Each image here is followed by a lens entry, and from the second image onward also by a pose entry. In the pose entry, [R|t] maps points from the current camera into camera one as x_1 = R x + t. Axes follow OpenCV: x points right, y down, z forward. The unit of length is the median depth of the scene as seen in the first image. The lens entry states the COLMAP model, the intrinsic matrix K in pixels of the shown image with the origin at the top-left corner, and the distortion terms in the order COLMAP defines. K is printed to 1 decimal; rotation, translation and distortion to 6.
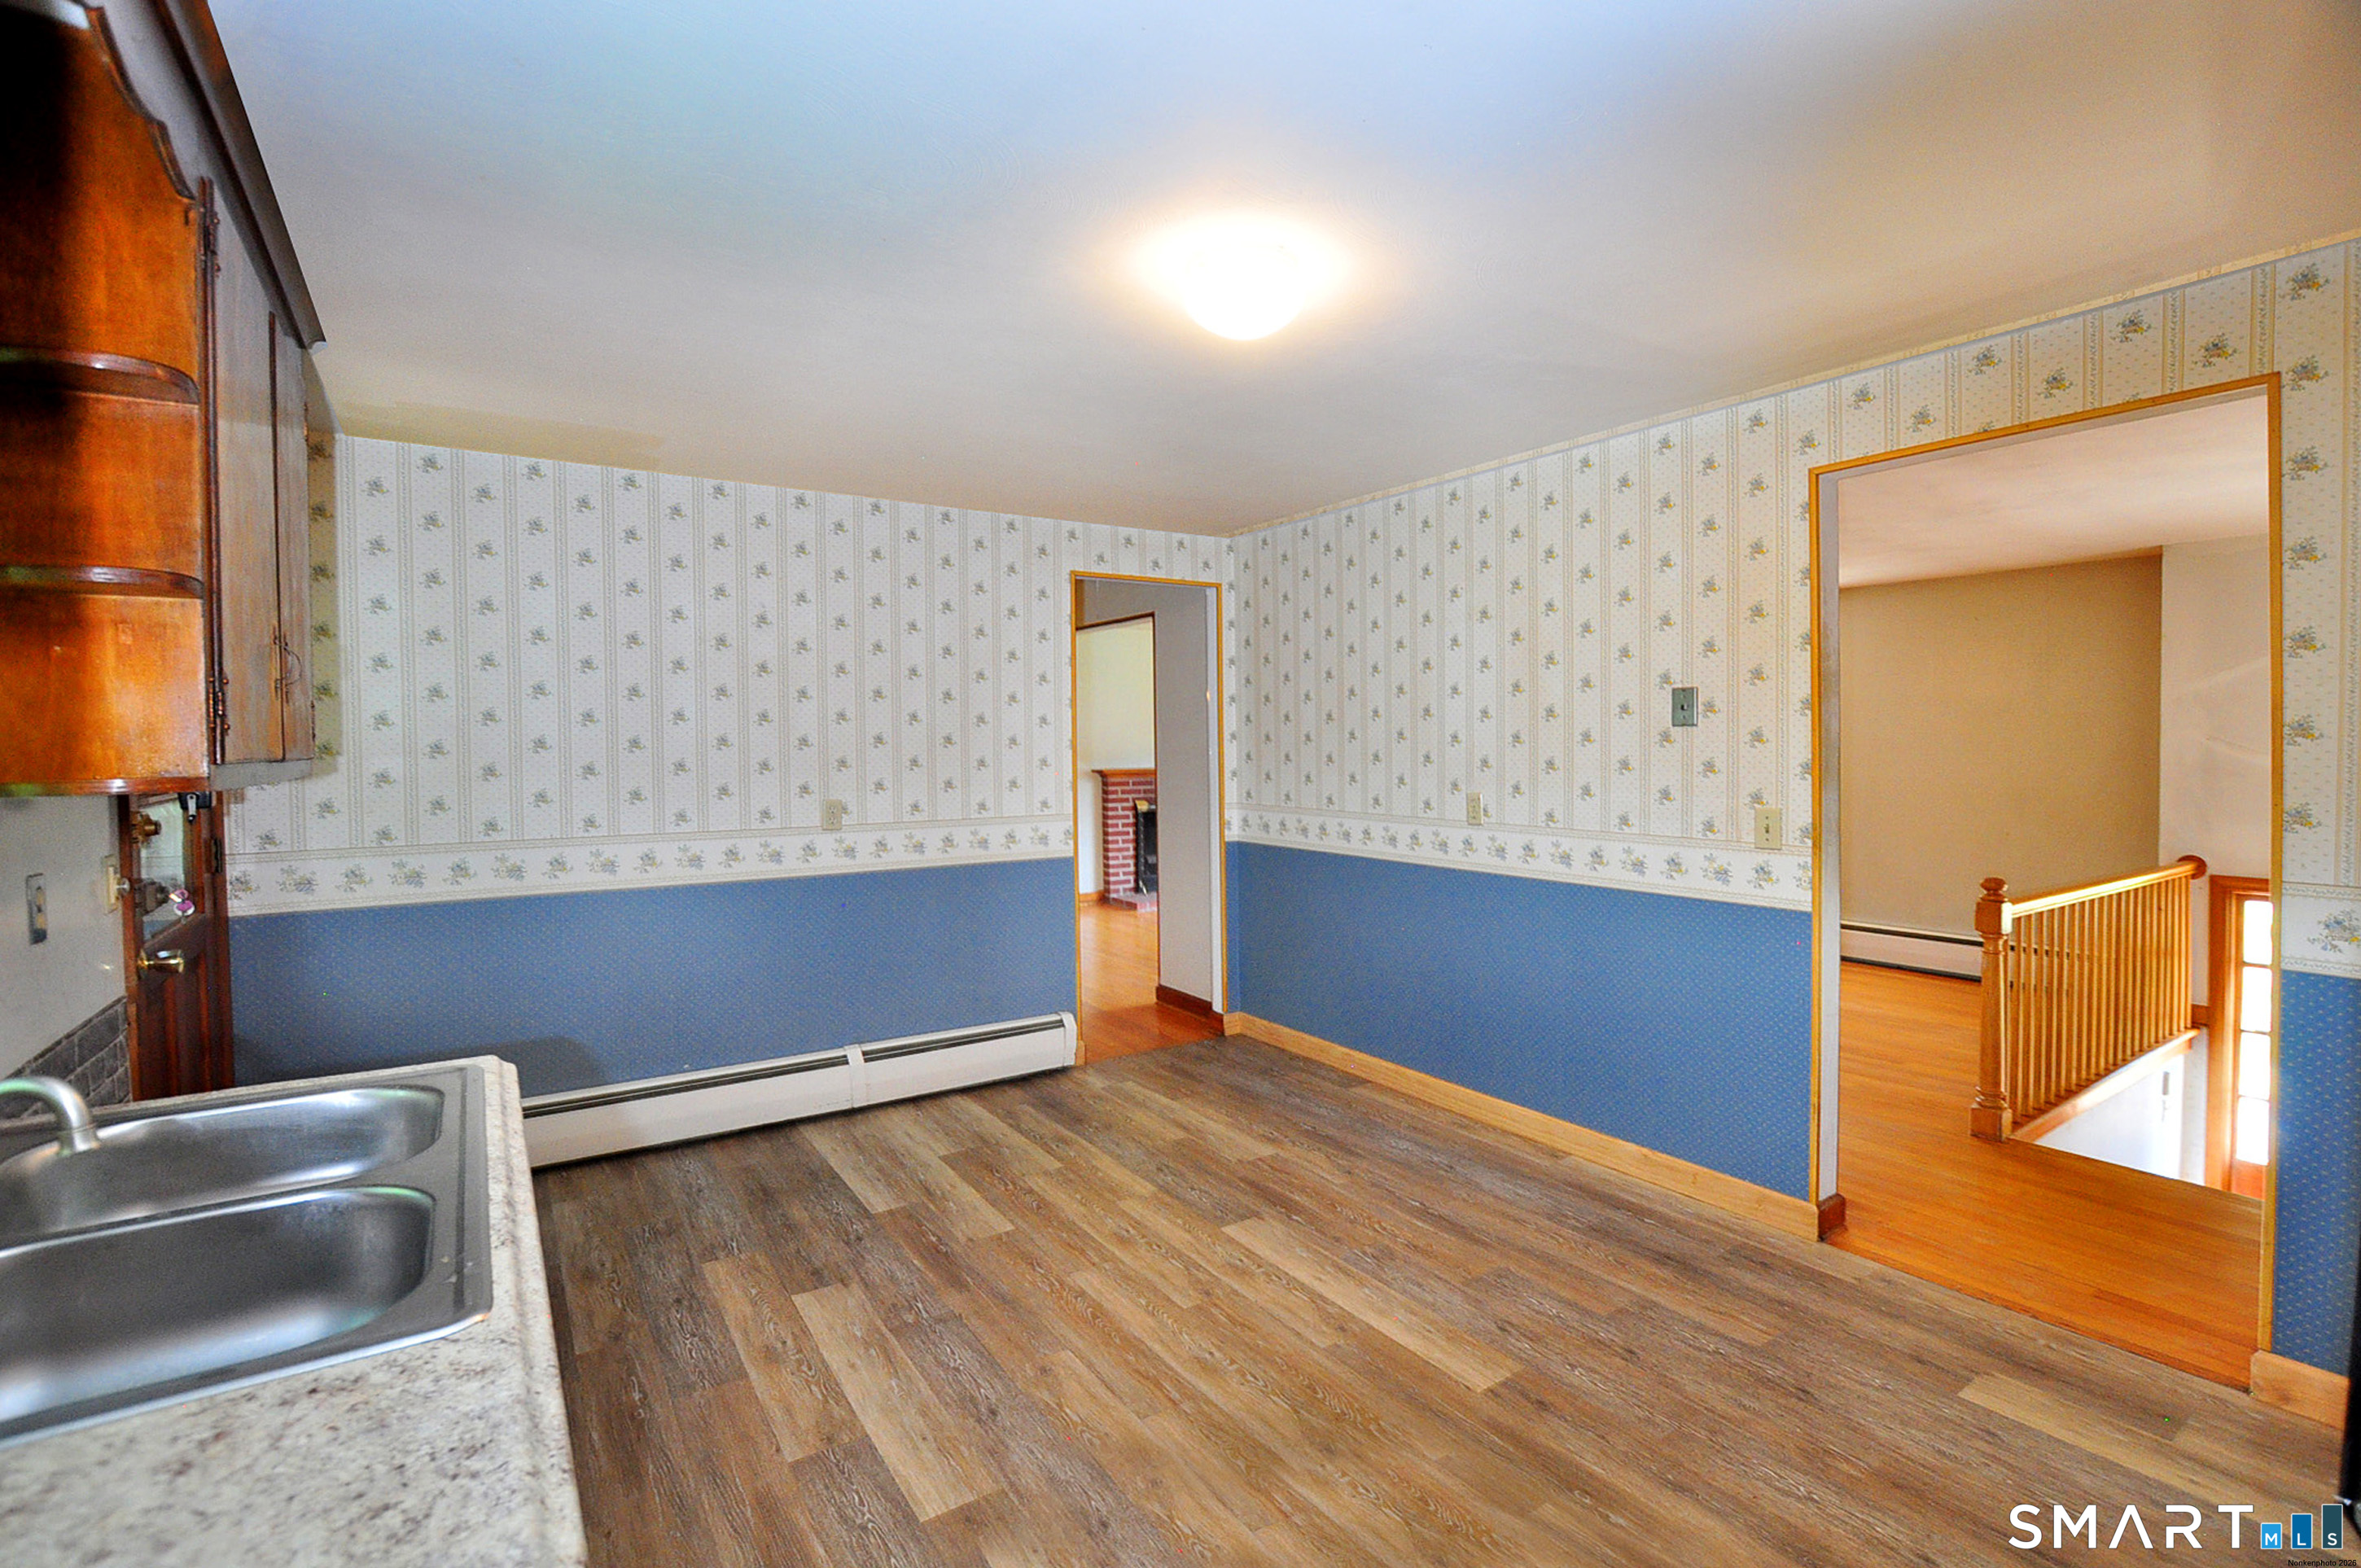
lens RADIAL K [[1025.1, 0, 1176.8], [0, 1025.1, 796.4], [0, 0, 1]] dist [-0.026639, -0.000062]
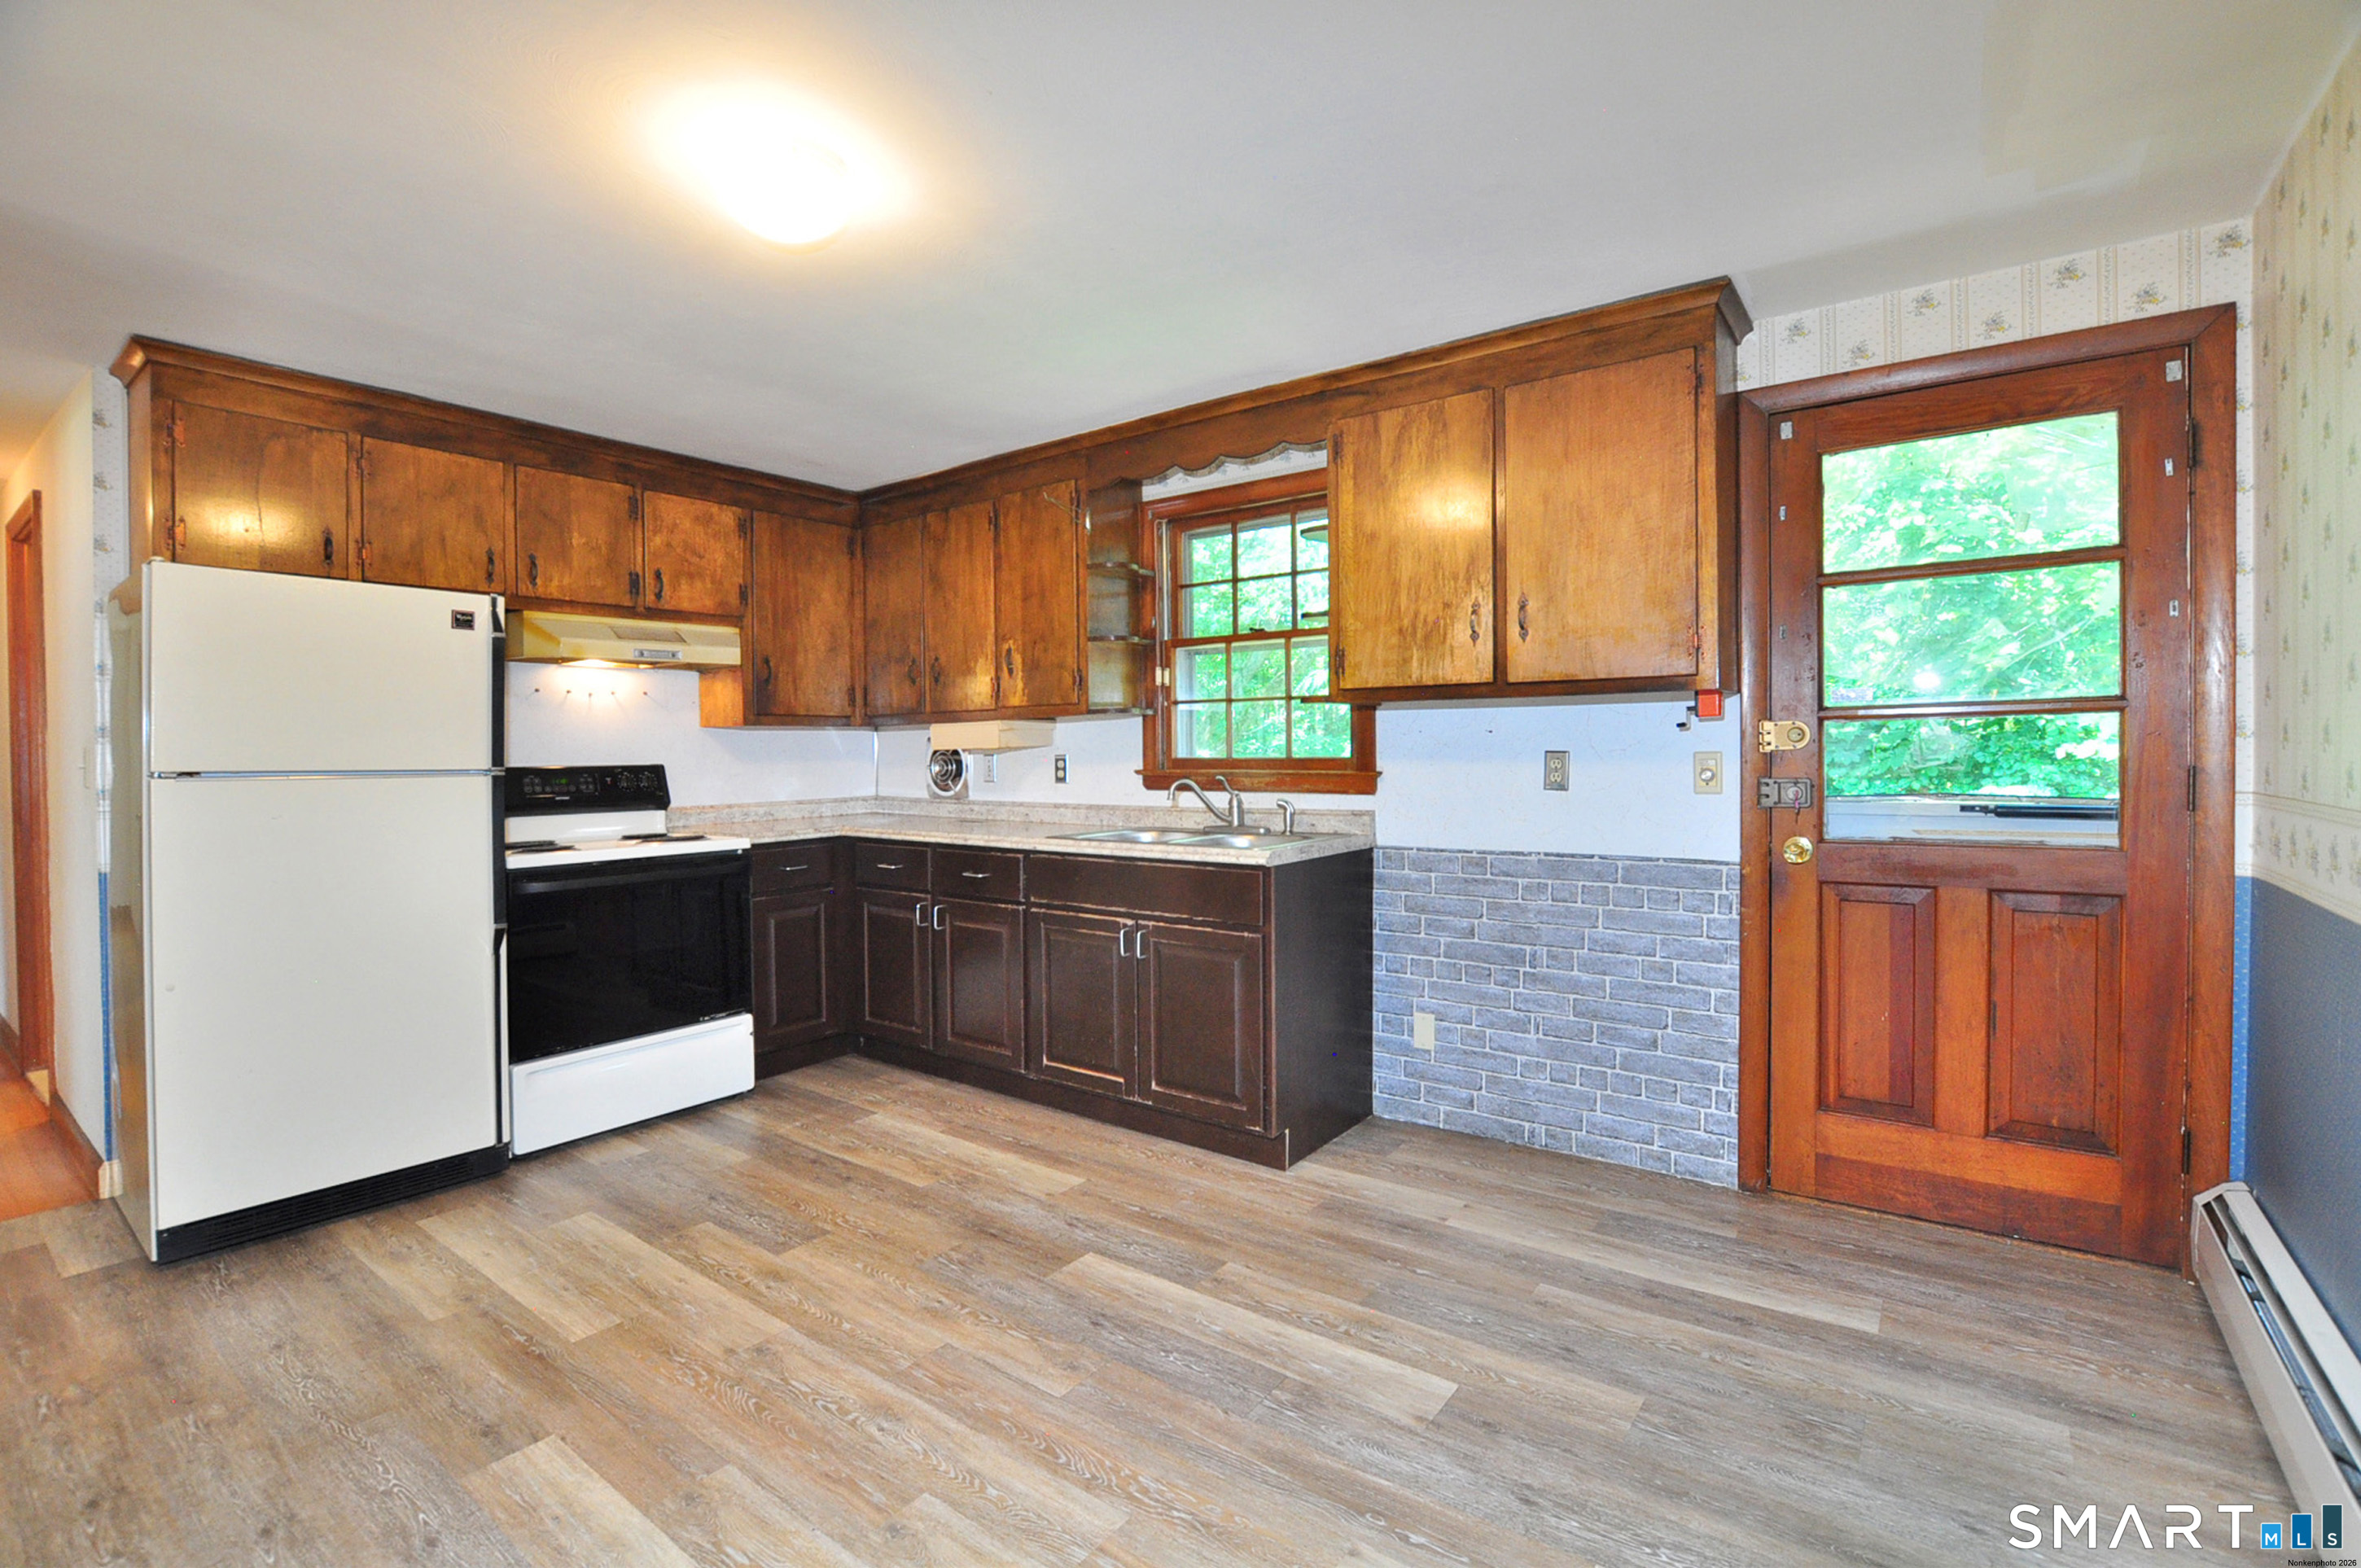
lens RADIAL K [[1036.2, 0, 1200.4], [0, 1036.2, 742.1], [0, 0, 1]] dist [-0.028385, 0.000968]
pose [[-0.933647, 0.025605, -0.357278, 0.046300], [0.012462, 0.999160, 0.039041, -0.015666], [0.357977, 0.031998, -0.933182, 1.171917]]
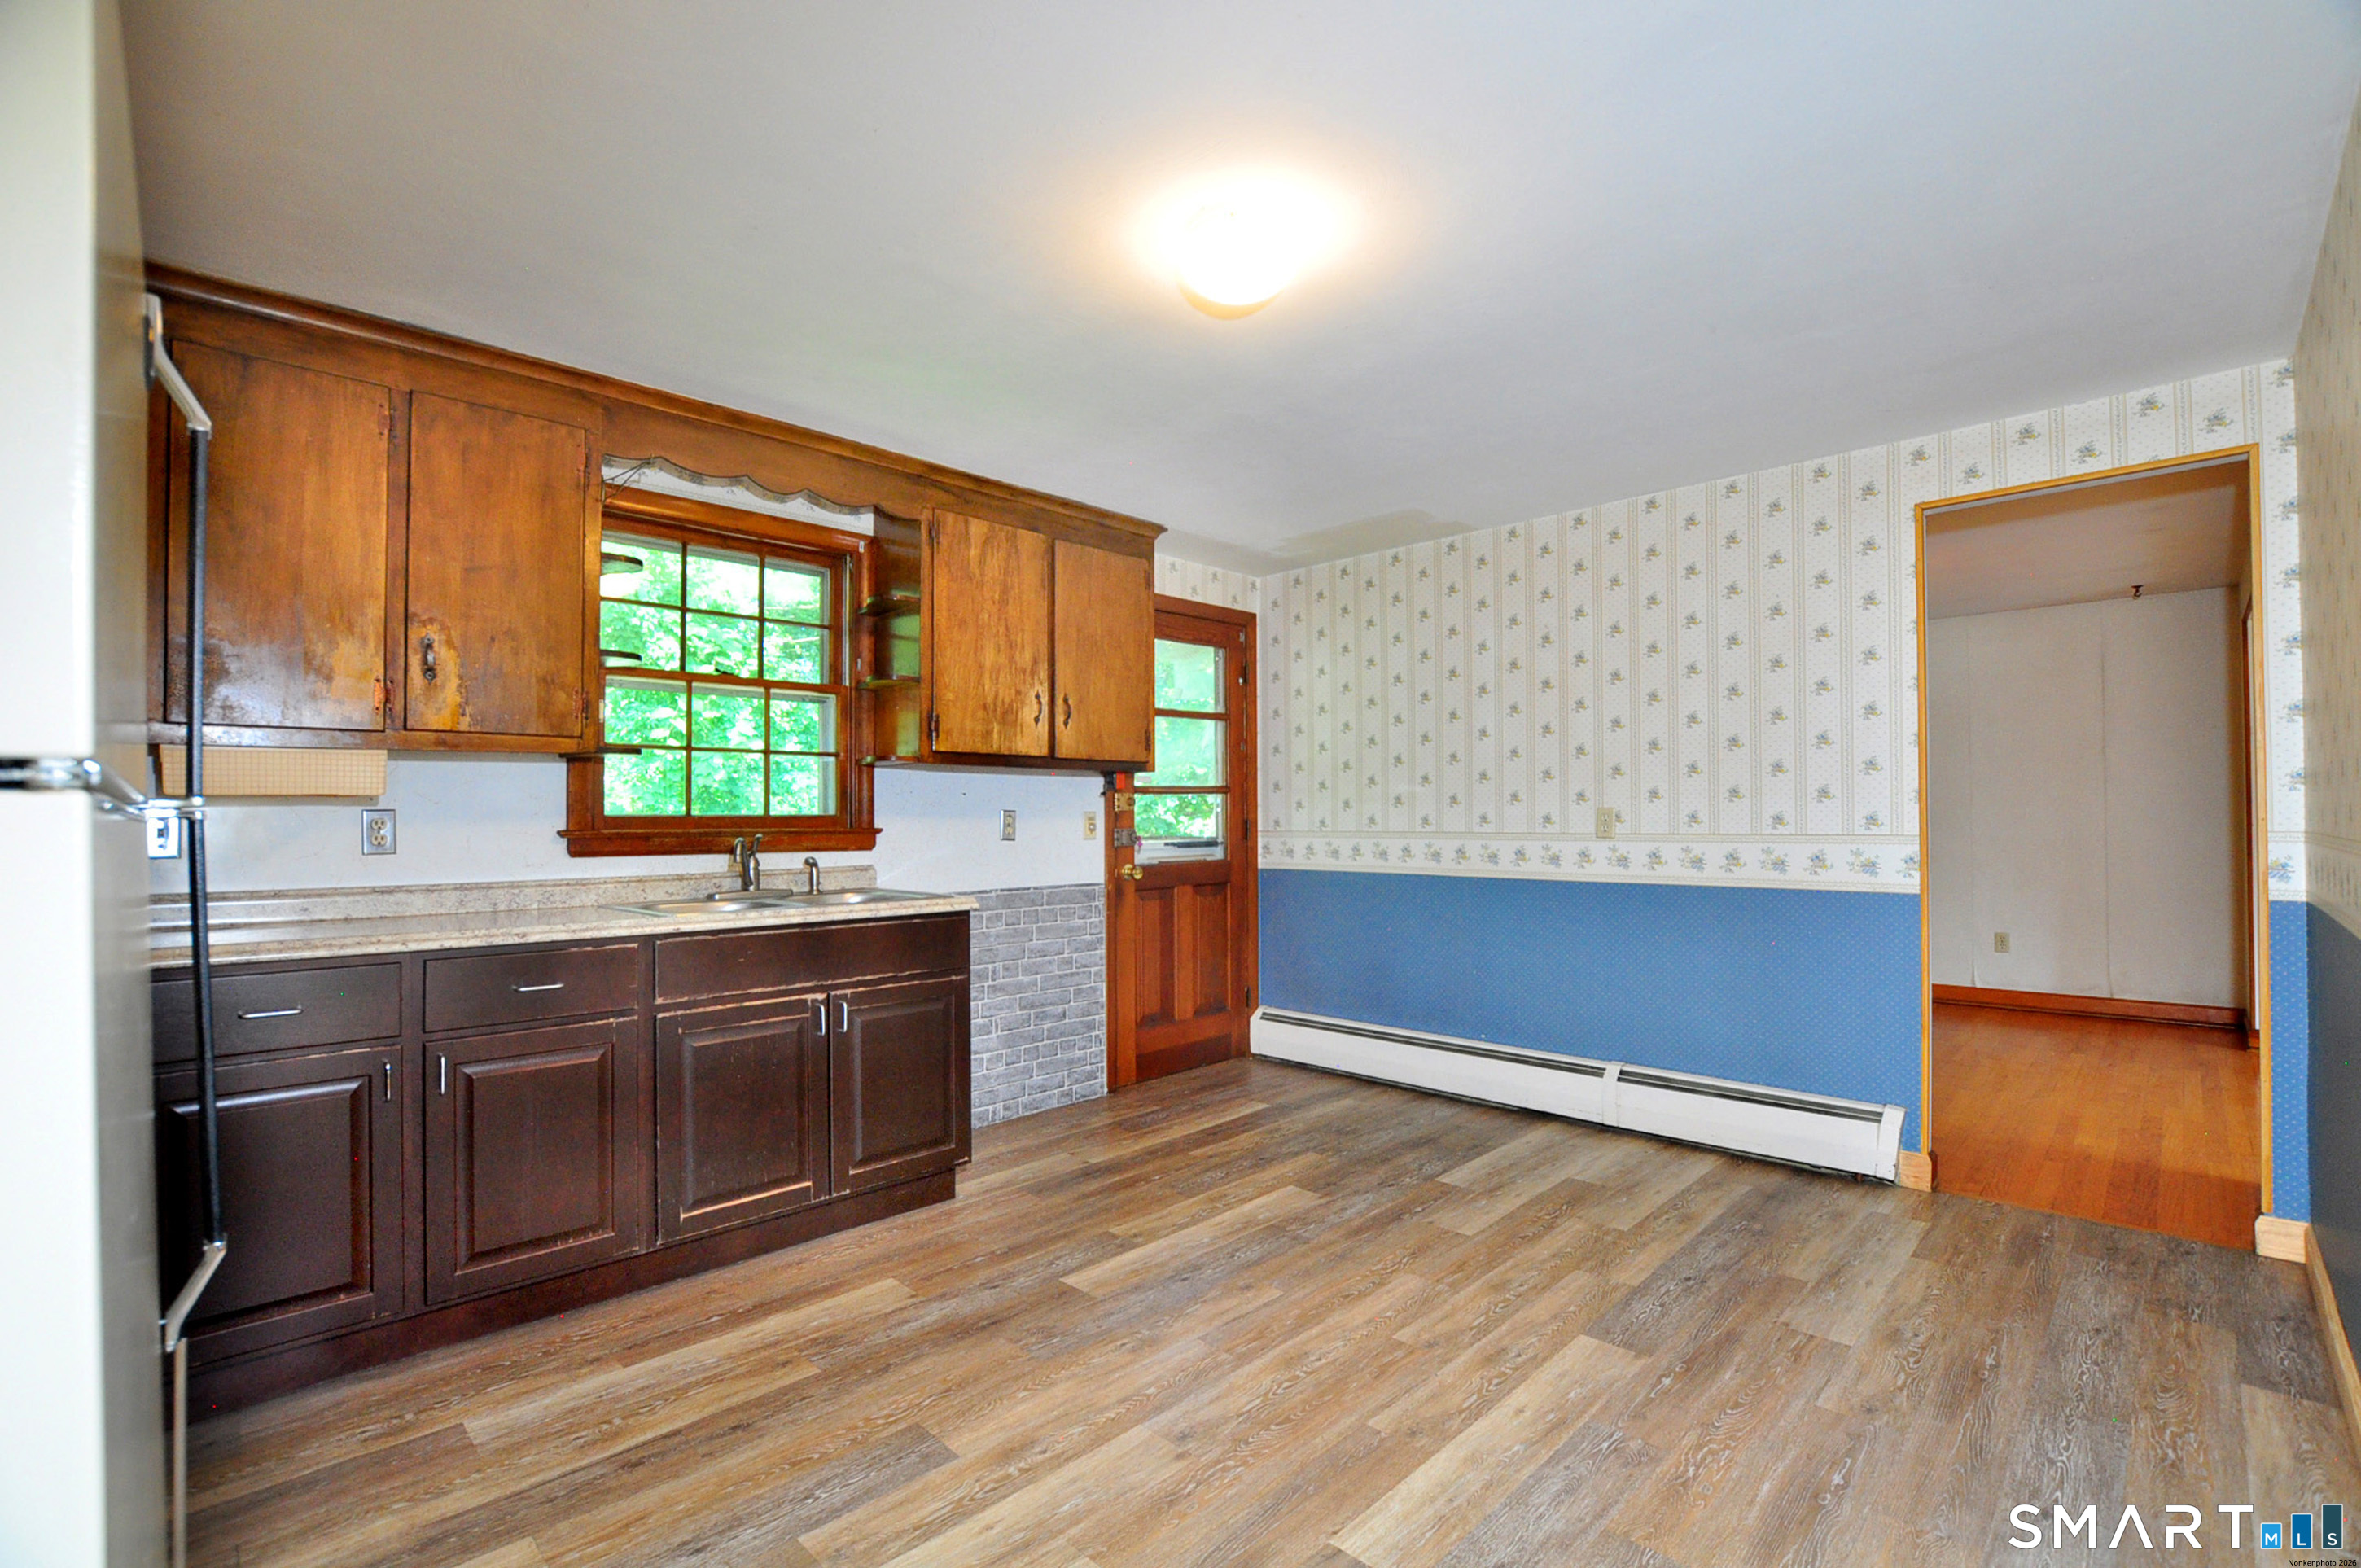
lens RADIAL K [[1045.6, 0, 1180.5], [0, 1045.6, 784.0], [0, 0, 1]] dist [-0.032104, 0.000106]
pose [[0.207467, -0.016413, -0.978104, 0.622682], [-0.035276, 0.999083, -0.024247, 0.021518], [0.977606, 0.039534, 0.206698, 0.415908]]
